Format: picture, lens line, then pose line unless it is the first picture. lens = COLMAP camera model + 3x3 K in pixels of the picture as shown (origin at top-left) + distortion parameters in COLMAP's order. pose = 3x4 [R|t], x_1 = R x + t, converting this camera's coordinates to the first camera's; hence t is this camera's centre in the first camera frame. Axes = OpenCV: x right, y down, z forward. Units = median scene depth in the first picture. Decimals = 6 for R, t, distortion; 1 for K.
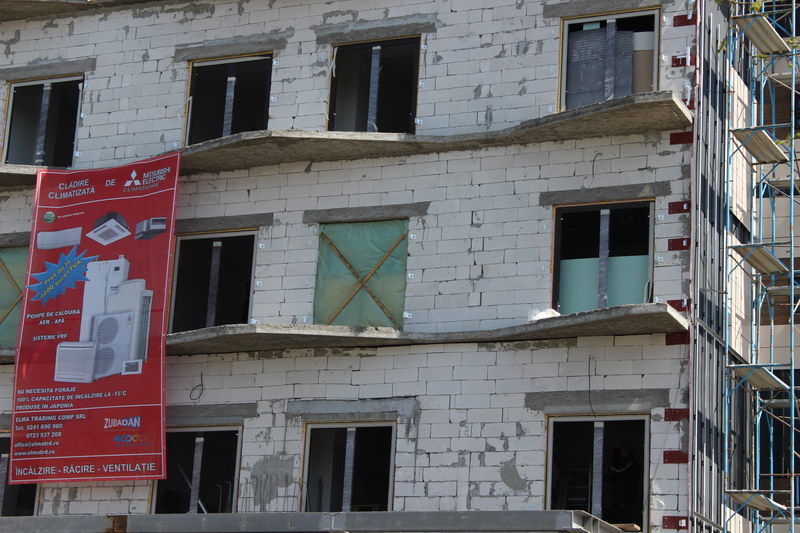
lens RADIAL K [[1903.4, 0, 400.0], [0, 1903.4, 266.5], [0, 0, 1]] dist [0.070044, 0.424657]
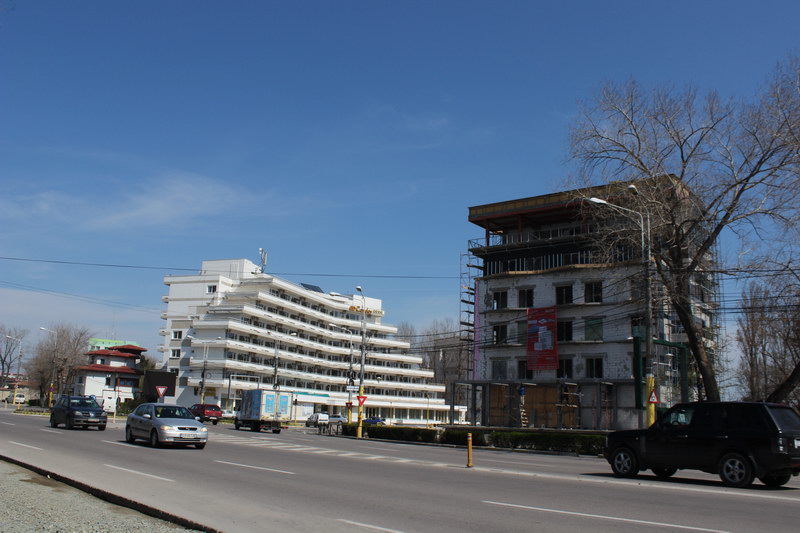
lens RADIAL K [[713.0, 0, 400.0], [0, 713.0, 266.5], [0, 0, 1]] dist [-0.101644, 0.015368]
pose [[0.972364, -0.066573, -0.223777, -0.092645], [0.077049, 0.996287, 0.038403, -0.285745], [0.220390, -0.054583, 0.973884, -1.021996]]
